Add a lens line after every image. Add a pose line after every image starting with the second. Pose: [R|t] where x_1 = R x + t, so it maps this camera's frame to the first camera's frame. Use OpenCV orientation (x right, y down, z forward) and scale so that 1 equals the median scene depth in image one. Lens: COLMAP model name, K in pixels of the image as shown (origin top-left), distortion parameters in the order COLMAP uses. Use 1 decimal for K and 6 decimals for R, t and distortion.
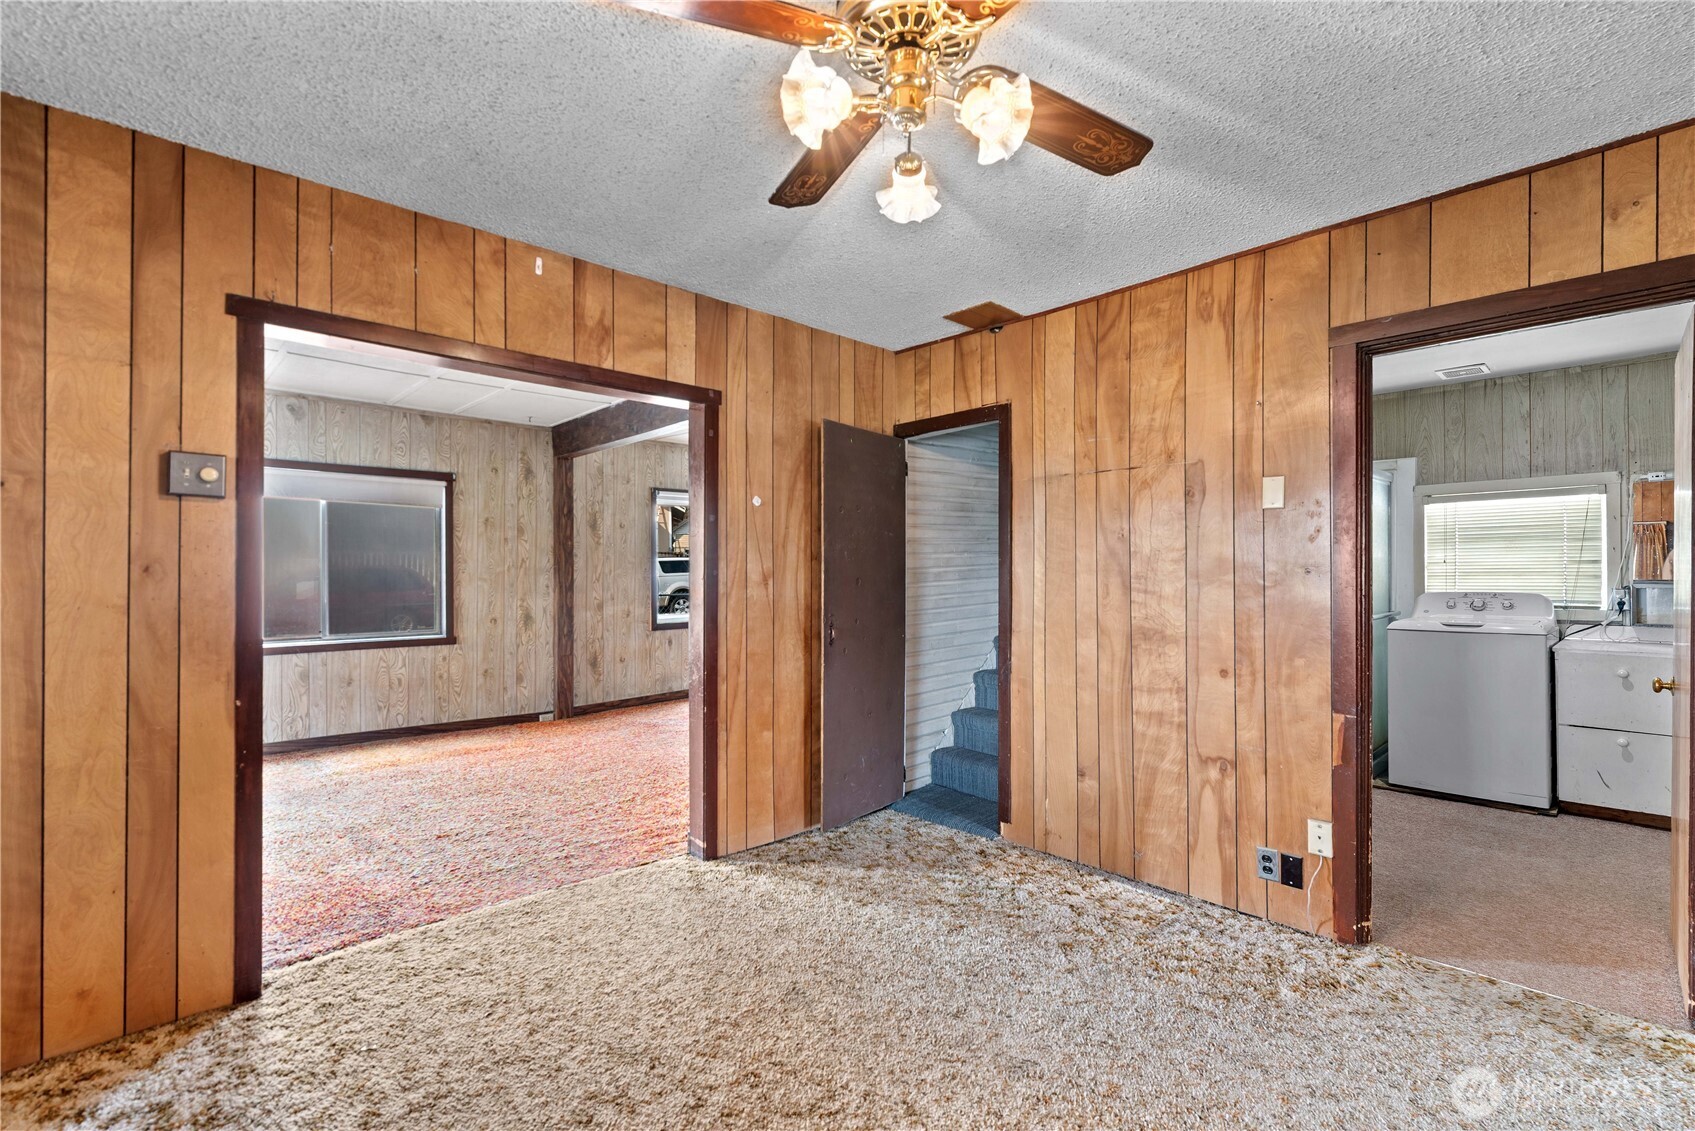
lens RADIAL K [[734.6, 0, 833.6], [0, 734.6, 565.8], [0, 0, 1]] dist [-0.002331, 0.000900]
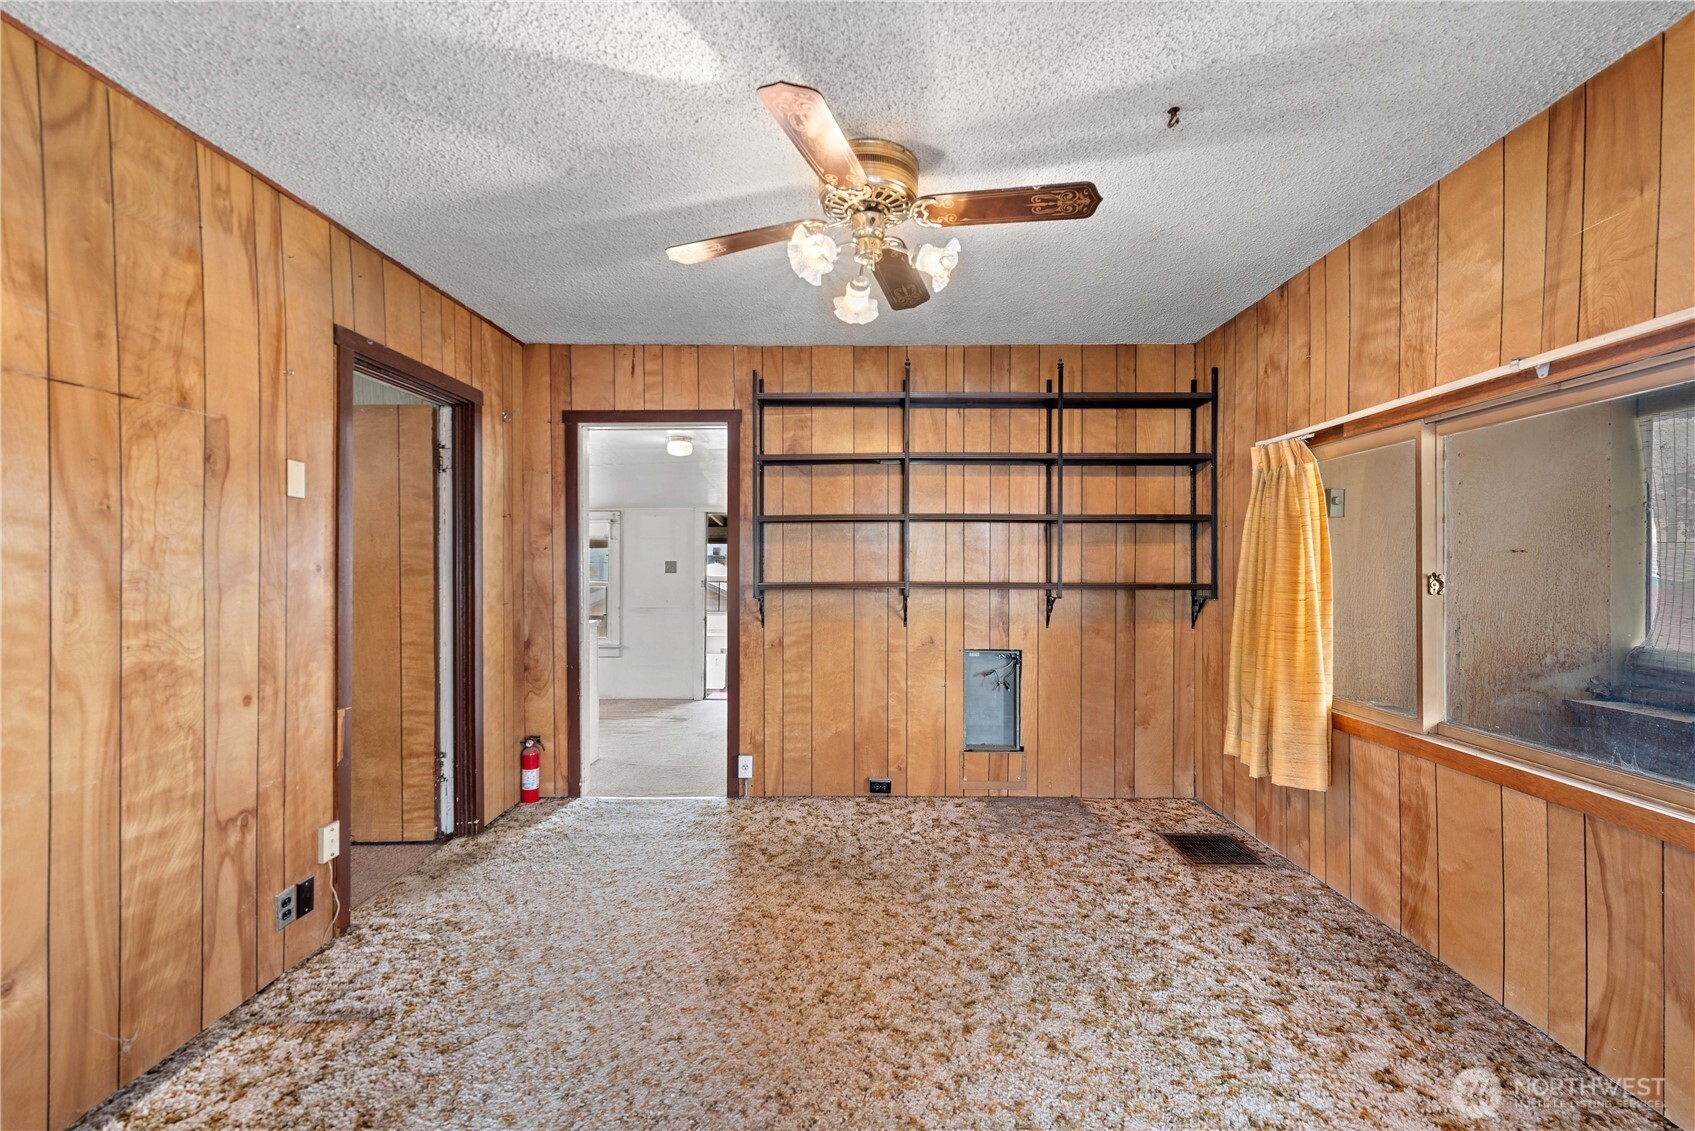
lens RADIAL K [[734.6, 0, 877.1], [0, 734.6, 567.4], [0, 0, 1]] dist [-0.002331, 0.000900]
pose [[-0.752847, -0.001186, 0.658195, -0.470160], [-0.001967, 0.999998, -0.000448, 0.004497], [-0.658193, -0.001632, -0.752848, 1.122499]]
